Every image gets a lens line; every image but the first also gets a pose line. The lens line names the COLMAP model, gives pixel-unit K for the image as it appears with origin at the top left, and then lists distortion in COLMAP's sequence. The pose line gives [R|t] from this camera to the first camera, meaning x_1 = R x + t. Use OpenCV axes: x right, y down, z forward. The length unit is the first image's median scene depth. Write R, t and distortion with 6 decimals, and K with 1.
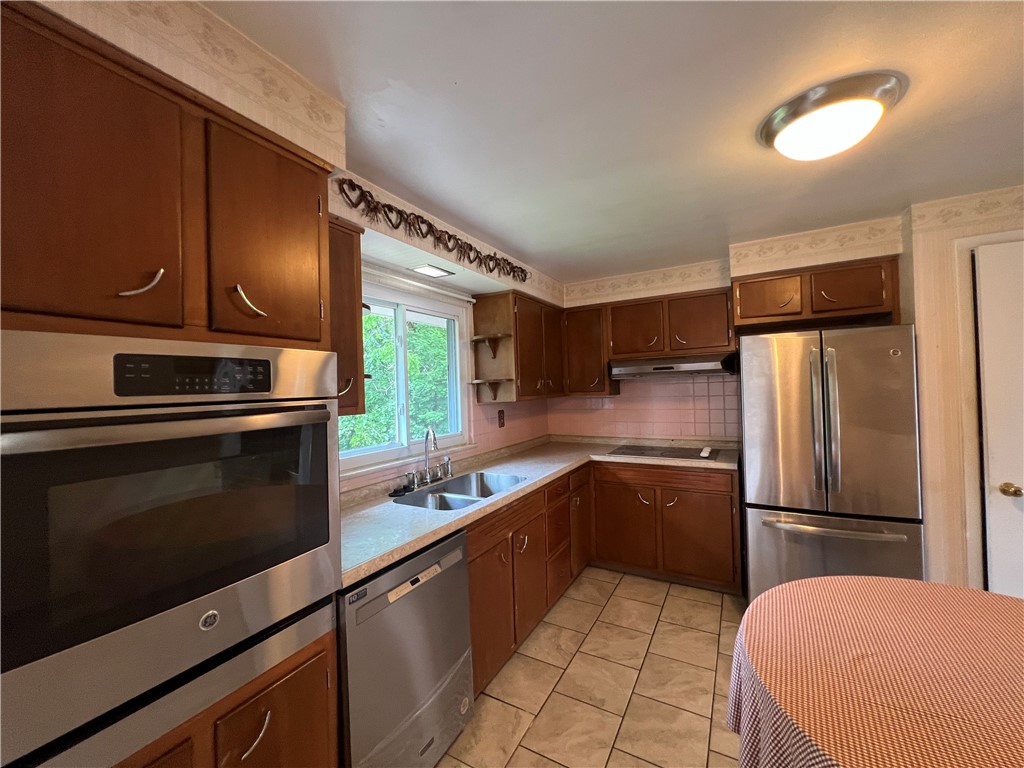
lens RADIAL K [[409.4, 0, 515.4], [0, 409.4, 385.8], [0, 0, 1]] dist [0.000518, 0.000329]
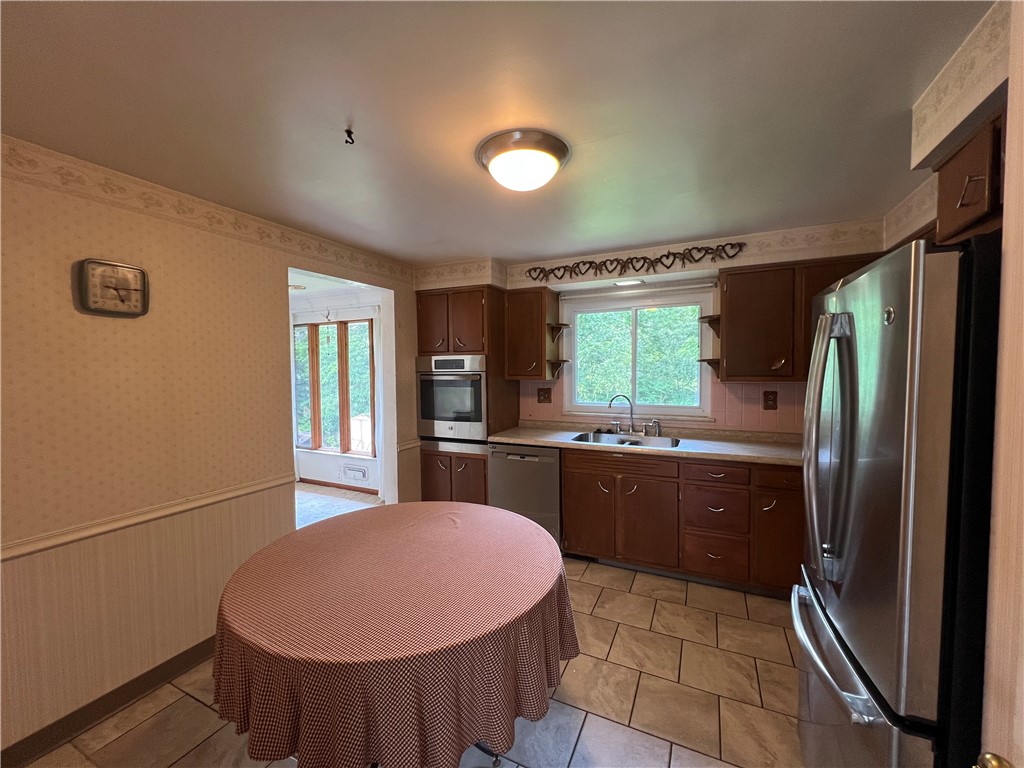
lens RADIAL K [[404.0, 0, 509.4], [0, 404.0, 388.7], [0, 0, 1]] dist [0.002011, 0.000106]
pose [[0.067929, 0.082177, -0.994300, 1.254156], [0.011456, 0.996472, 0.083139, -0.043474], [0.997624, -0.017038, 0.066748, 0.541932]]
